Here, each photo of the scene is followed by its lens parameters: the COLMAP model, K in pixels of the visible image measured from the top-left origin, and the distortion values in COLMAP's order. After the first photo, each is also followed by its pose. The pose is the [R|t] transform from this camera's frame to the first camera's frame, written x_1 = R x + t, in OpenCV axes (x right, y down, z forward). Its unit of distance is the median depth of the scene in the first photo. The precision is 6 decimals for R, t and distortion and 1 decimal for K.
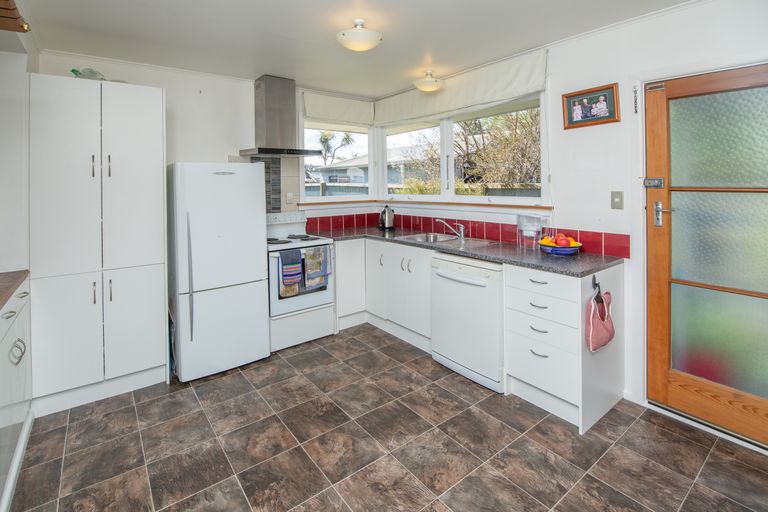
lens RADIAL K [[360.0, 0, 384.0], [0, 360.0, 256.0], [0, 0, 1]] dist [-0.000385, -0.000292]
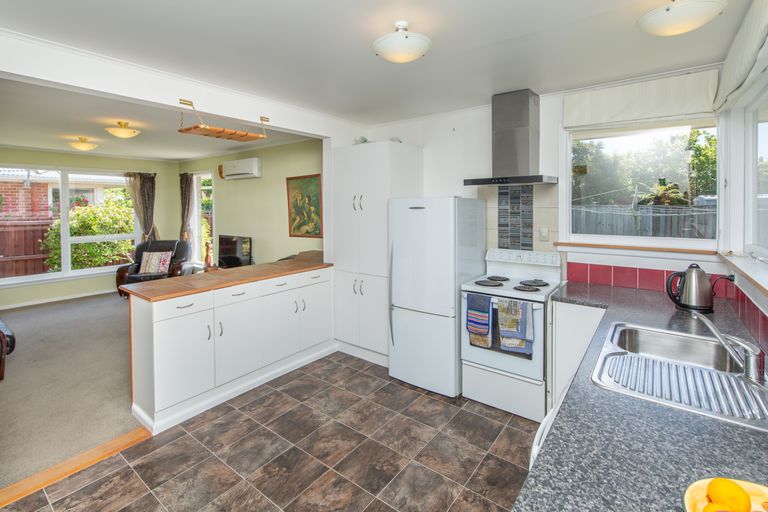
lens RADIAL K [[356.4, 0, 382.9], [0, 356.4, 267.4], [0, 0, 1]] dist [-0.000267, 0.000004]
pose [[0.258374, 0.175725, -0.949928, 0.477944], [-0.188196, 0.973633, 0.128923, -0.145643], [0.947536, 0.145462, 0.284632, 0.527175]]
